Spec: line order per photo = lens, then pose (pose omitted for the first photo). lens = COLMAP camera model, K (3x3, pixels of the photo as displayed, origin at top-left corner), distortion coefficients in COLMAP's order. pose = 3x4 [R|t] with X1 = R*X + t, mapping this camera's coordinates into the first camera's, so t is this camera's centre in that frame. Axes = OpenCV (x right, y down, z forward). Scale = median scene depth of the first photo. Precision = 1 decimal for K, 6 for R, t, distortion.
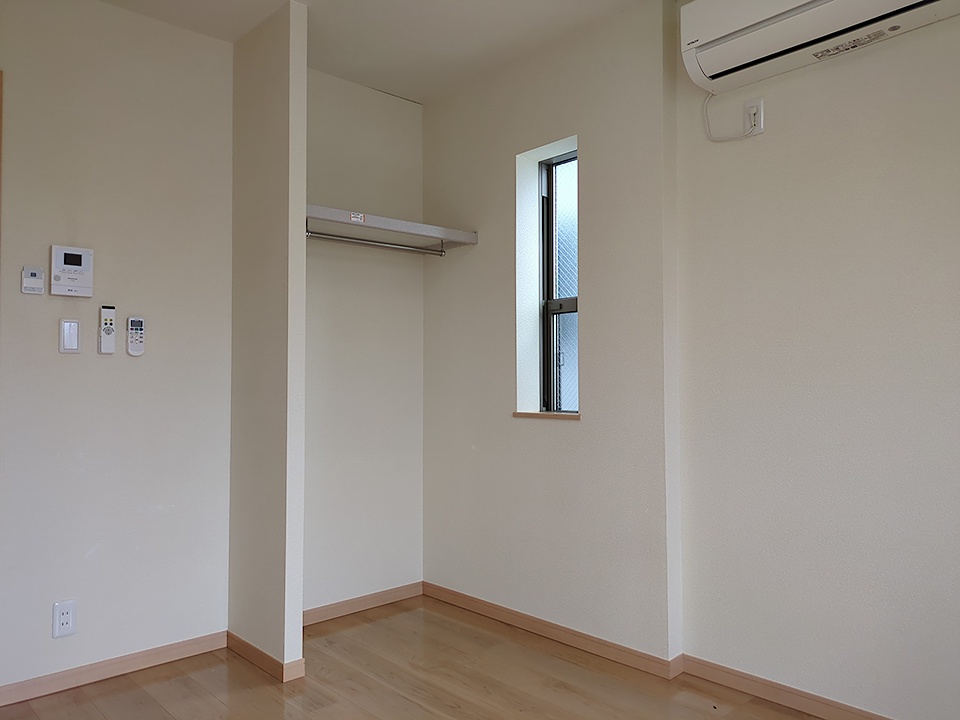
lens RADIAL K [[718.2, 0, 479.0], [0, 718.2, 368.8], [0, 0, 1]] dist [0.019674, -0.016822]
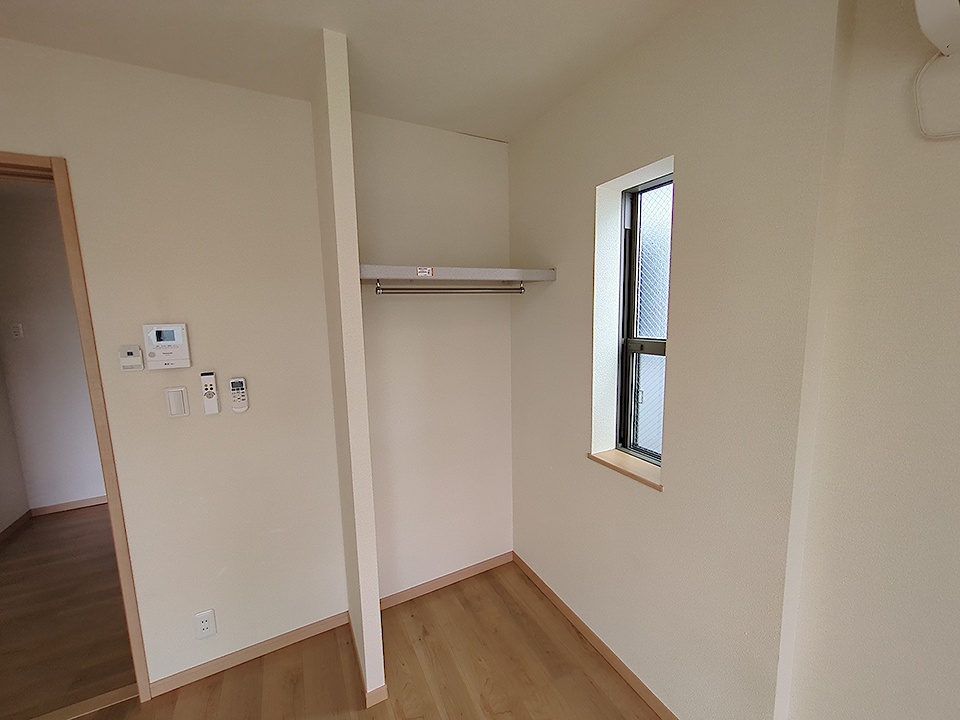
lens RADIAL K [[378.2, 0, 484.0], [0, 378.2, 361.6], [0, 0, 1]] dist [-0.001795, 0.000011]
pose [[0.966419, 0.015727, -0.256491, 0.042749], [0.026084, 0.986967, 0.158796, -0.164465], [0.255646, -0.160154, 0.953413, 0.493594]]
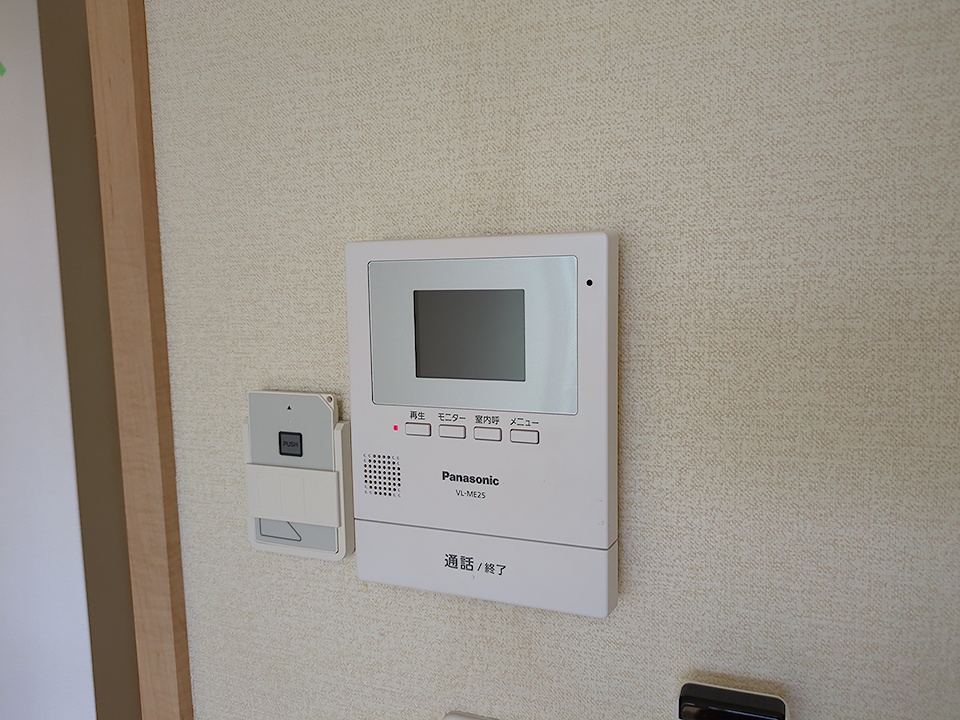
lens RADIAL K [[718.2, 0, 481.3], [0, 718.2, 357.2], [0, 0, 1]] dist [0.019674, -0.016822]
pose [[0.443488, 0.102405, -0.890411, -0.383649], [0.050199, 0.989054, 0.138752, -0.142583], [0.894874, -0.106232, 0.433493, 0.814686]]
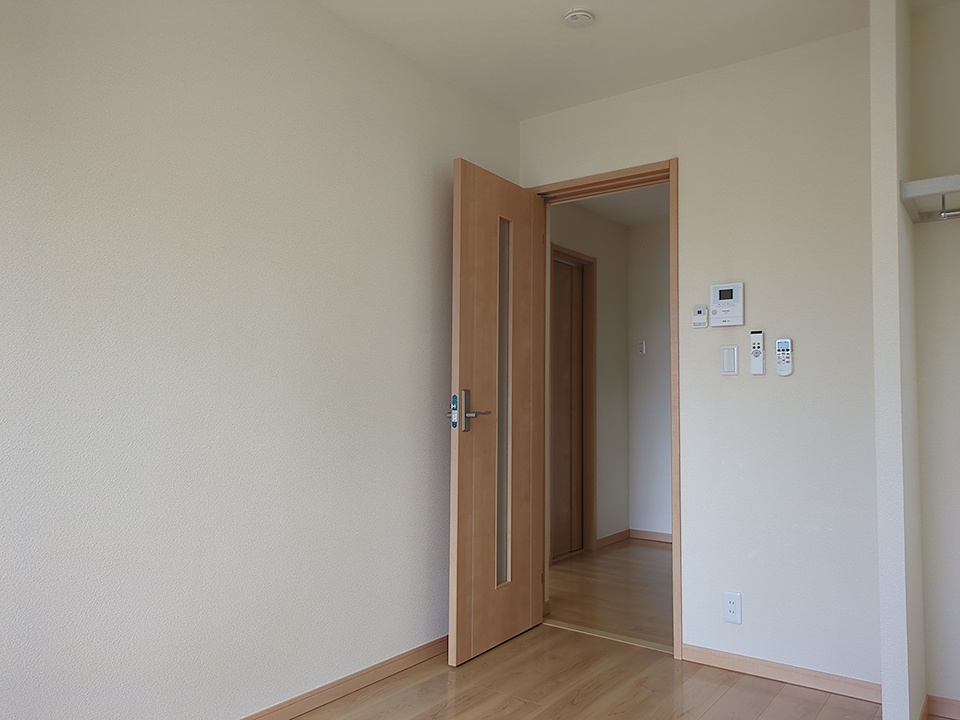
lens RADIAL K [[718.2, 0, 478.5], [0, 718.2, 362.0], [0, 0, 1]] dist [0.019674, -0.016822]
pose [[0.202295, -0.038654, -0.978561, 0.410947], [0.024670, 0.999105, -0.034365, -0.011815], [0.979014, -0.017189, 0.203068, 0.326152]]
